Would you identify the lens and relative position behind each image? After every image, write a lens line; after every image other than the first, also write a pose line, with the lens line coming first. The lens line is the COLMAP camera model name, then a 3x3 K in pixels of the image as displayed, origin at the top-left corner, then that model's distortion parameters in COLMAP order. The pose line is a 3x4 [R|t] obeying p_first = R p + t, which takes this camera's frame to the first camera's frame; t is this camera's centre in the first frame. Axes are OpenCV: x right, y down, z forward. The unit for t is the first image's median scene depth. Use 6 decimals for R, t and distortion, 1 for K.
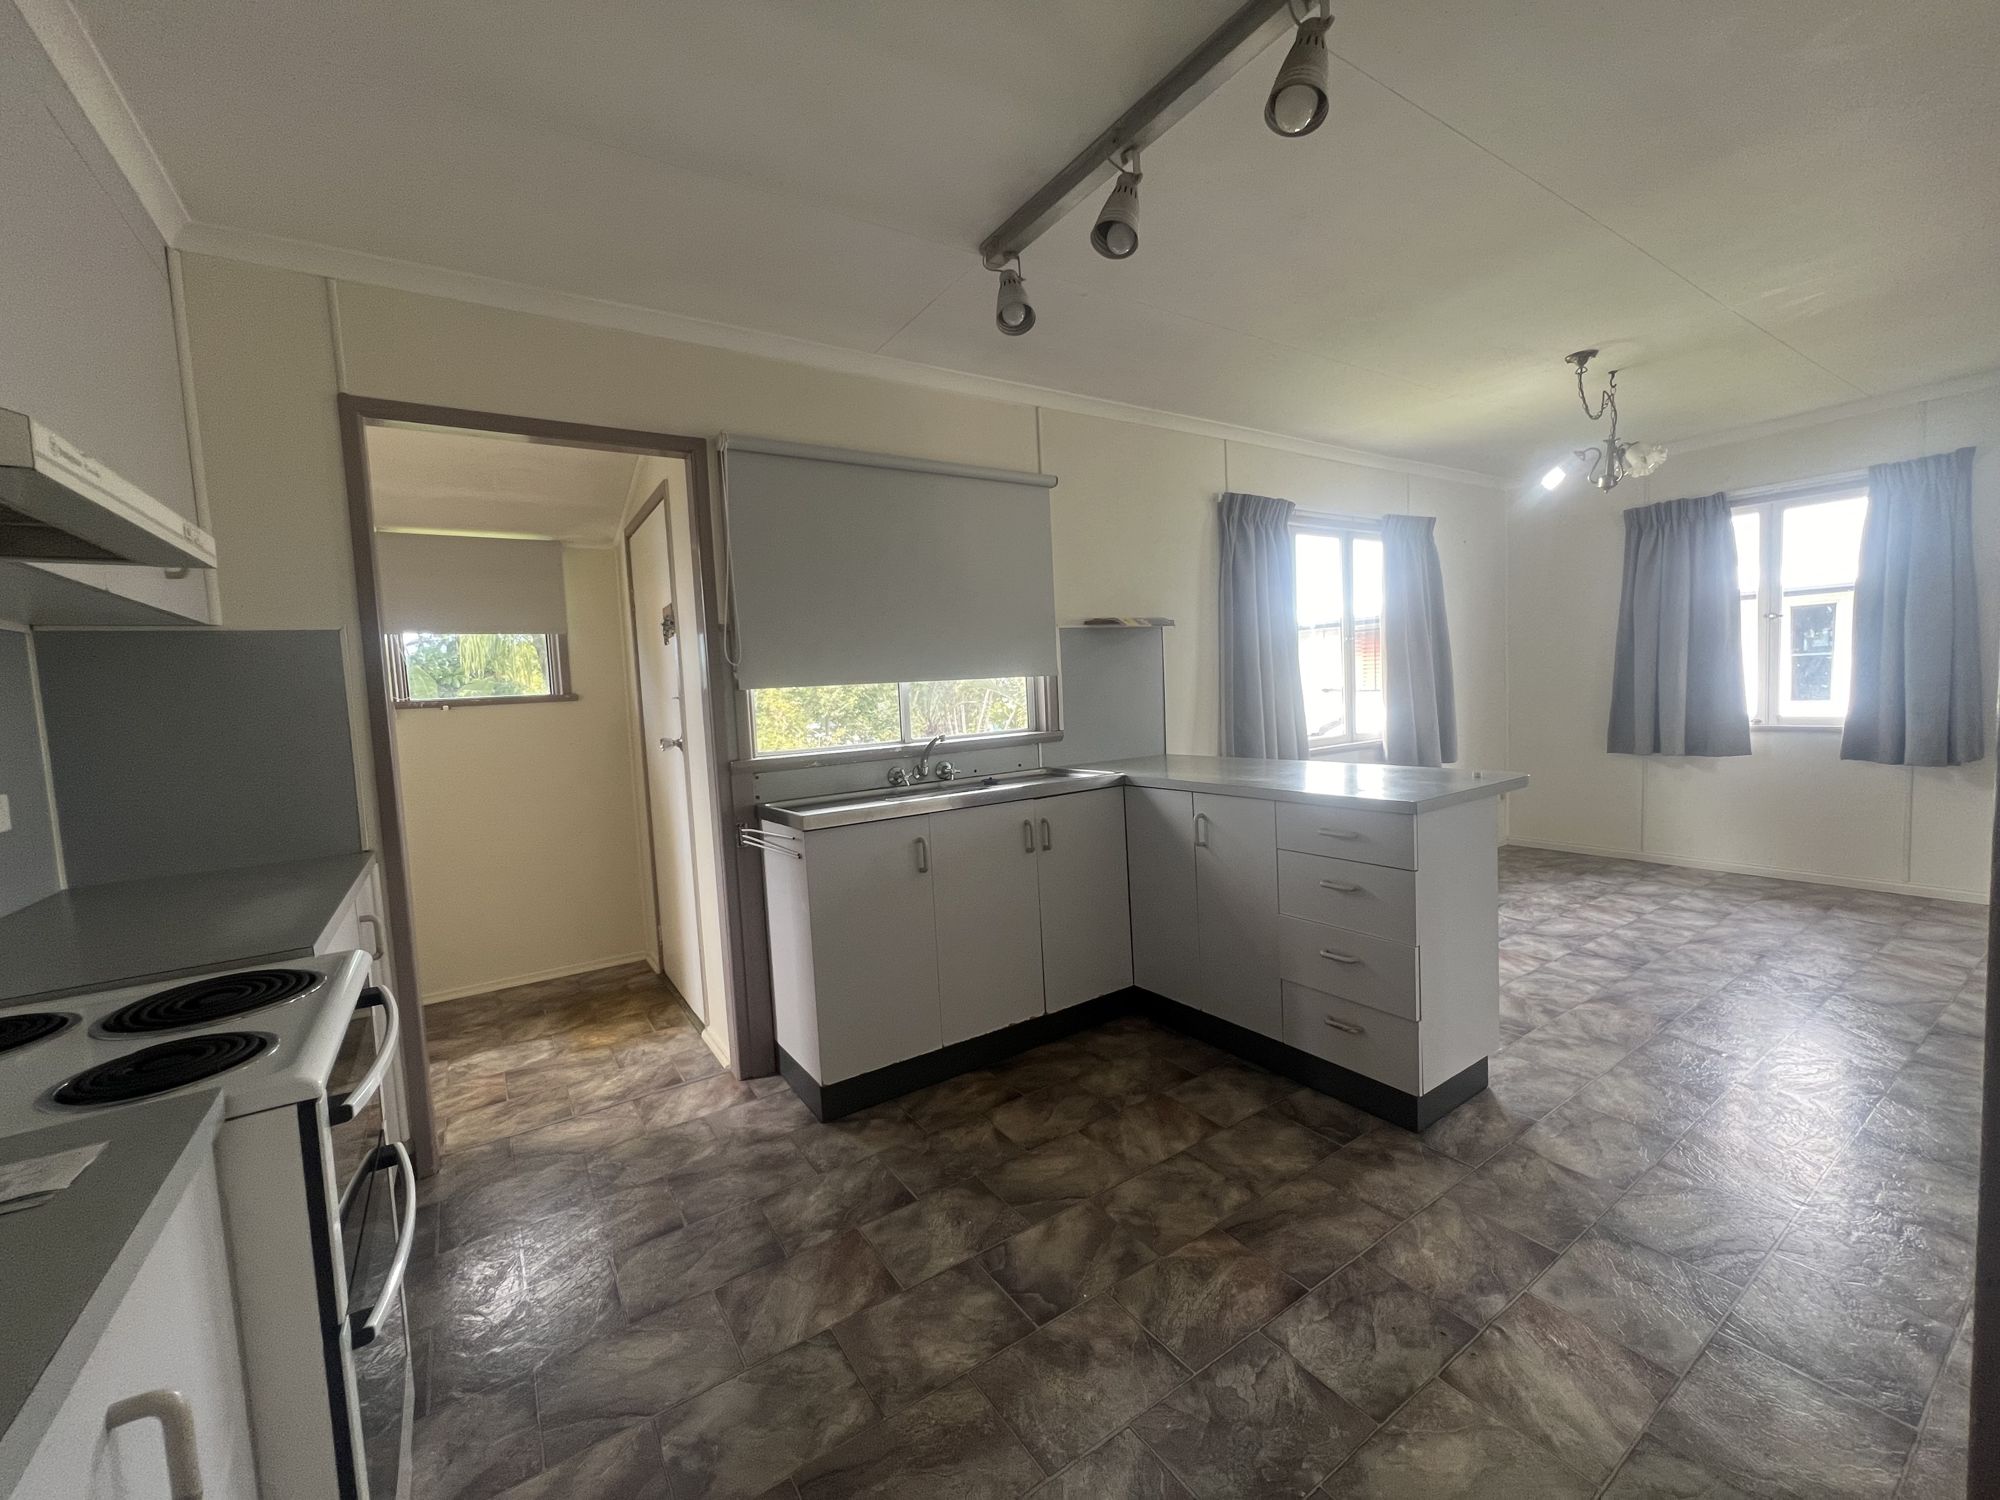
lens RADIAL K [[799.1, 0, 1000.0], [0, 799.1, 750.0], [0, 0, 1]] dist [-0.001893, -0.000343]
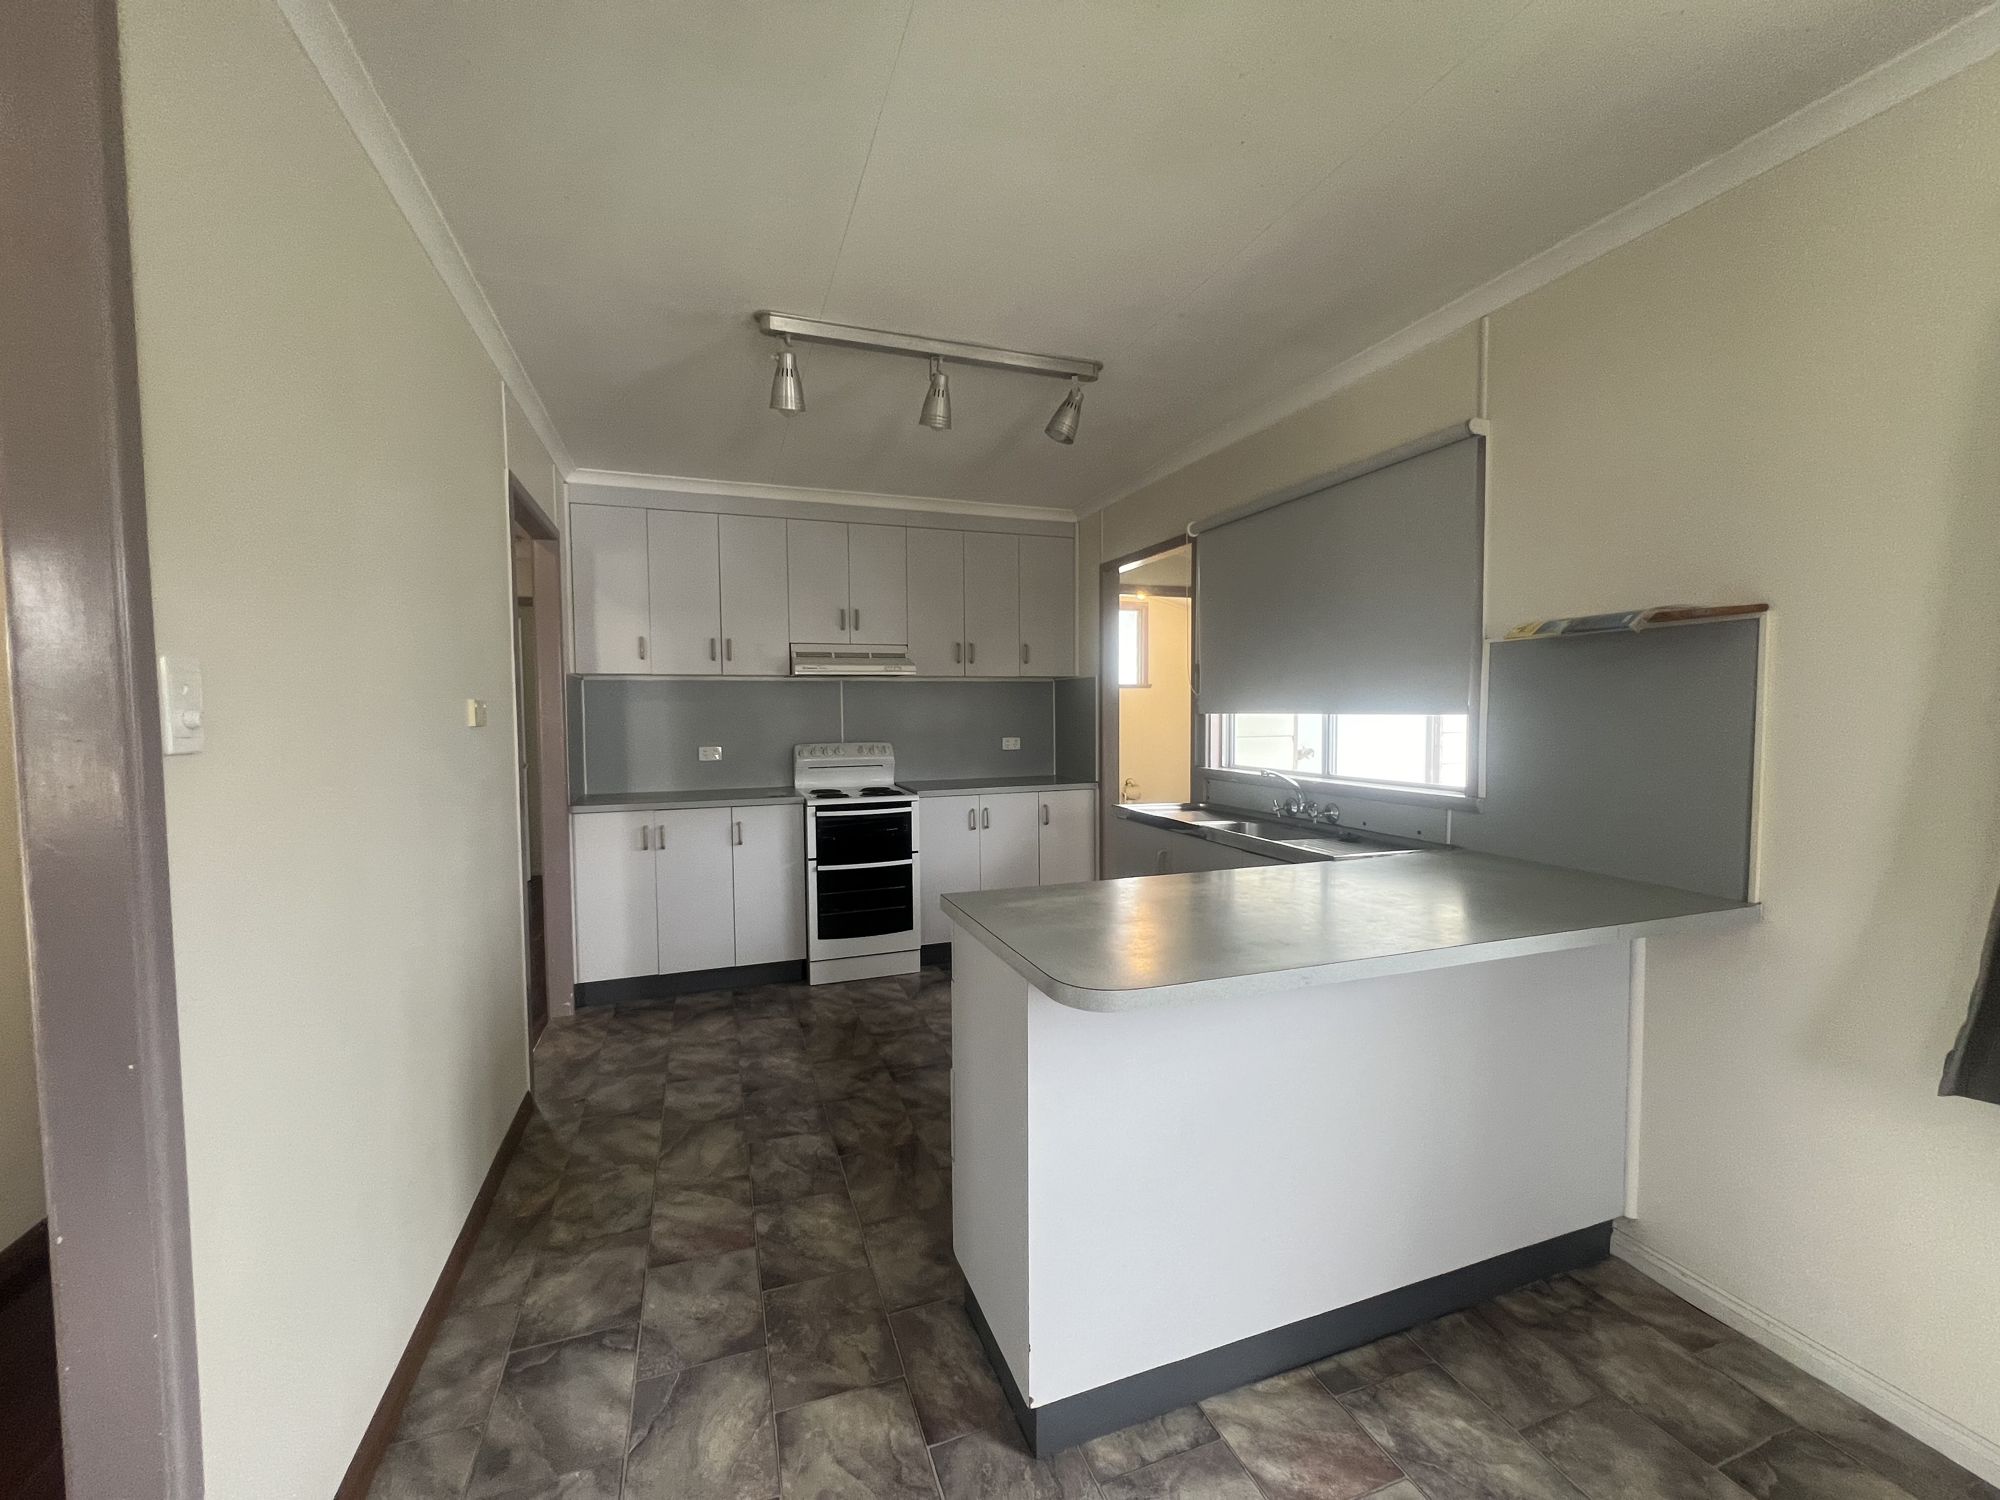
lens RADIAL K [[803.5, 0, 993.3], [0, 803.5, 742.4], [0, 0, 1]] dist [0.000308, -0.000083]
pose [[-0.235608, 0.099754, -0.966715, 1.678650], [-0.050659, 0.992105, 0.114721, -0.259125], [0.970527, 0.076002, -0.228694, 1.562657]]
